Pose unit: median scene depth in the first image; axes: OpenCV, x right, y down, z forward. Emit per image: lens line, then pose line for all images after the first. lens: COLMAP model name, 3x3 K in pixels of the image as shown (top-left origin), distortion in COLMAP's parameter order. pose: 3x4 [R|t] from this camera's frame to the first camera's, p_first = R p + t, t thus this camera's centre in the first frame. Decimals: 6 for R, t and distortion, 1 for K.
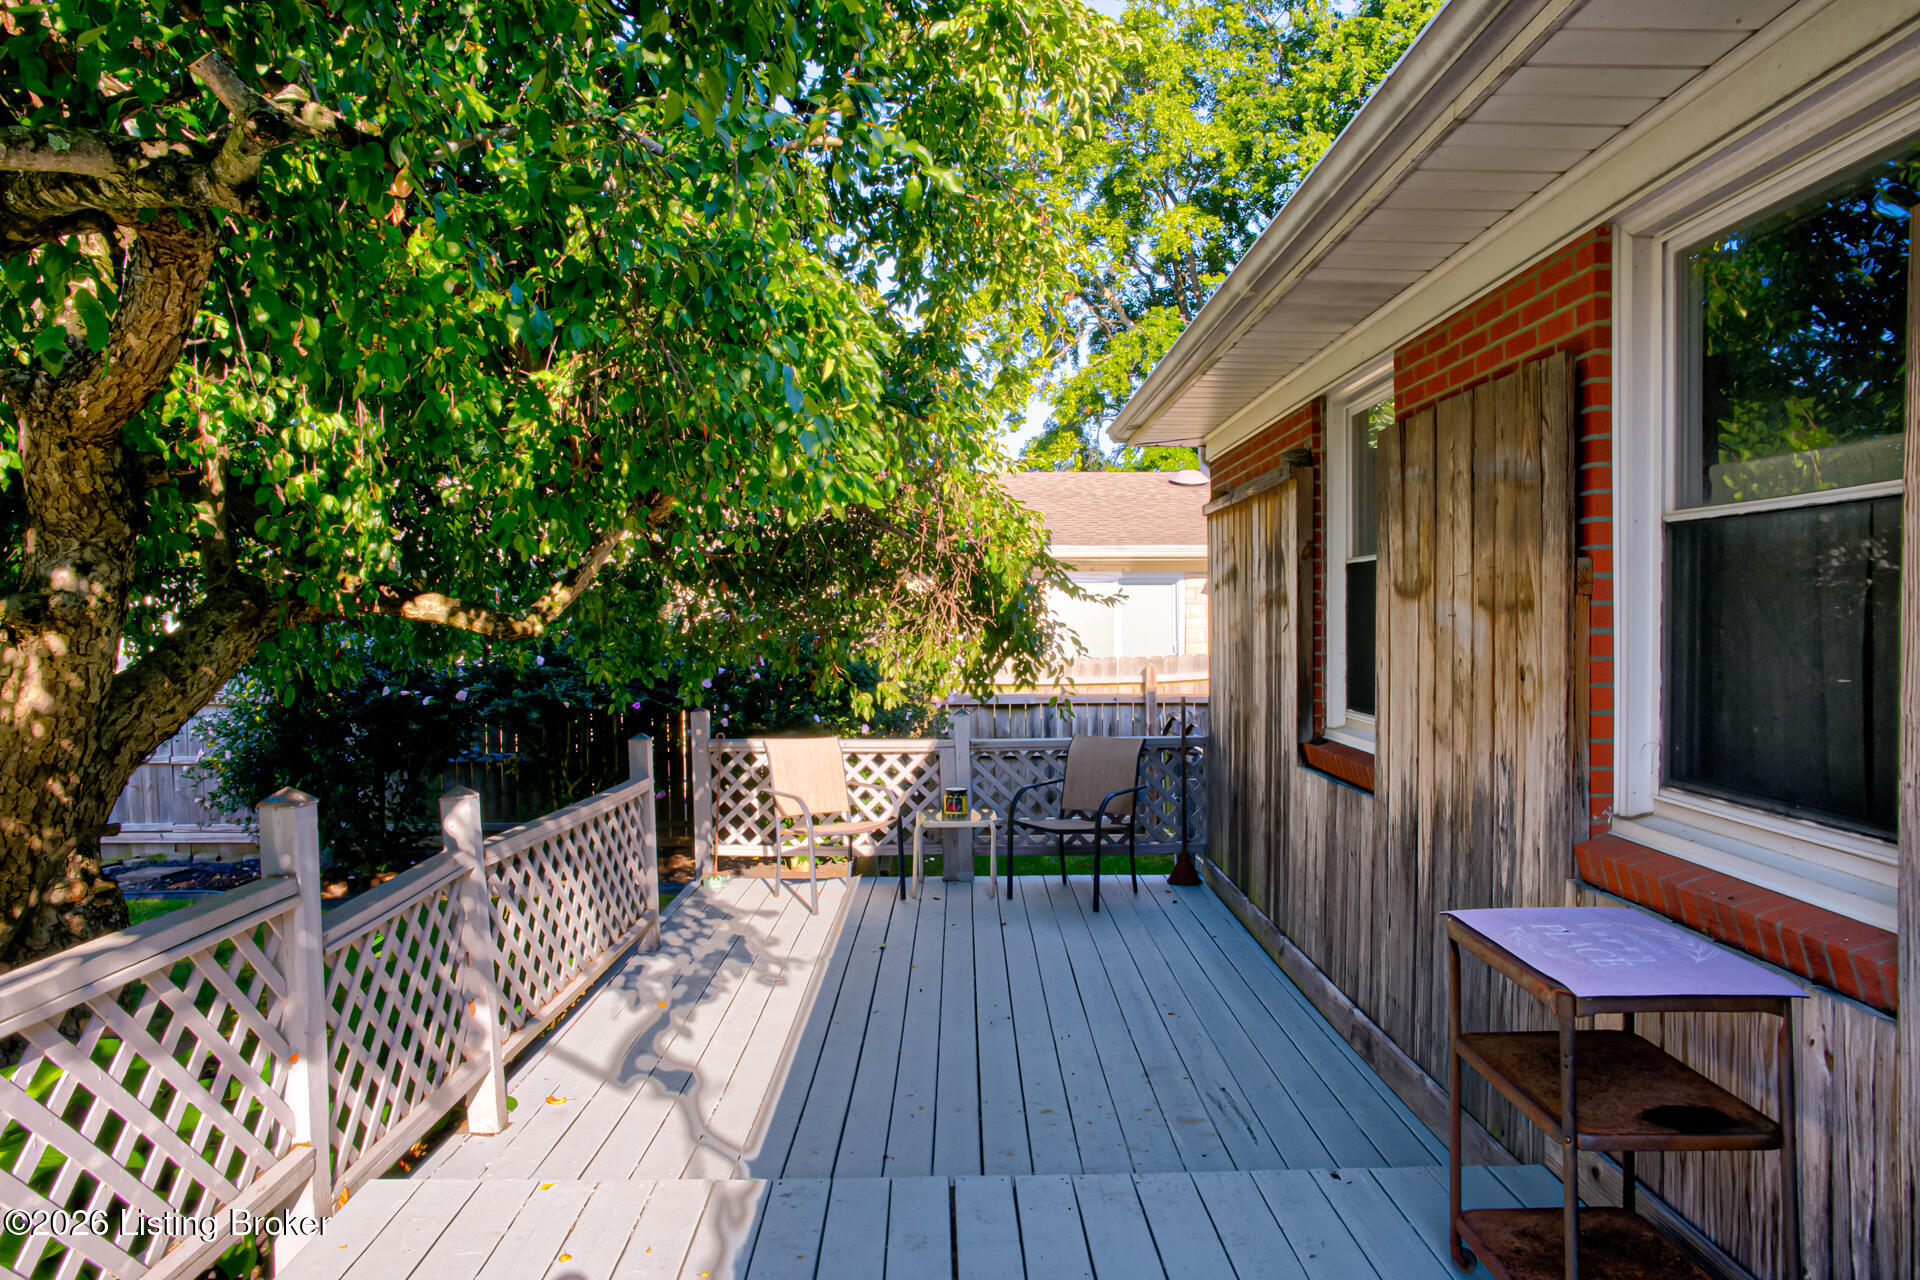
lens RADIAL K [[1299.6, 0, 959.4], [0, 1299.6, 631.0], [0, 0, 1]] dist [-0.049776, 0.026075]
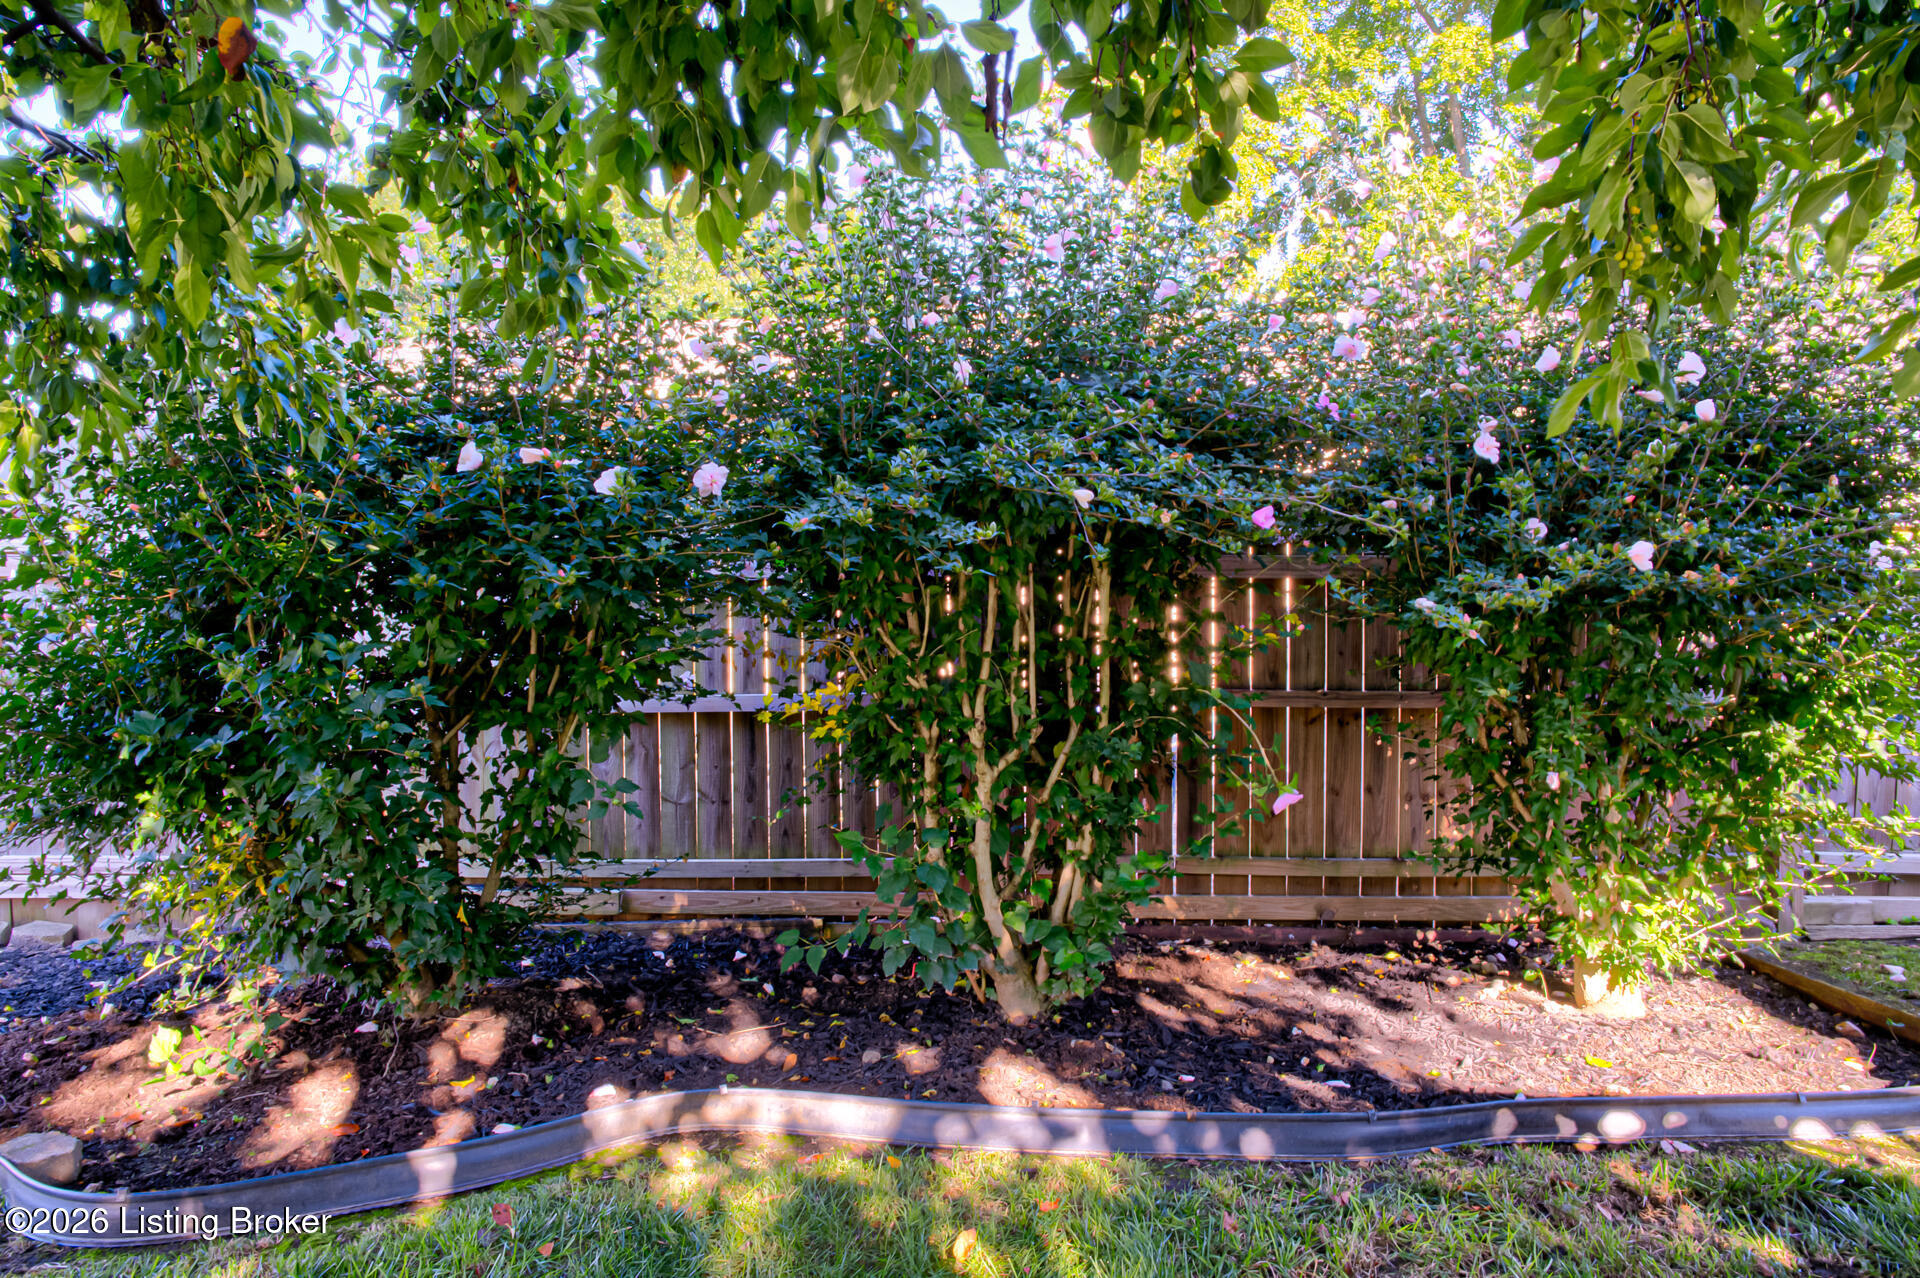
lens RADIAL K [[1299.6, 0, 963.9], [0, 1299.6, 642.1], [0, 0, 1]] dist [-0.049776, 0.026075]
pose [[0.999527, 0.004099, -0.030491, -0.301013], [-0.003580, 0.999848, 0.017060, 0.079568], [0.030556, -0.016943, 0.999389, 0.659169]]
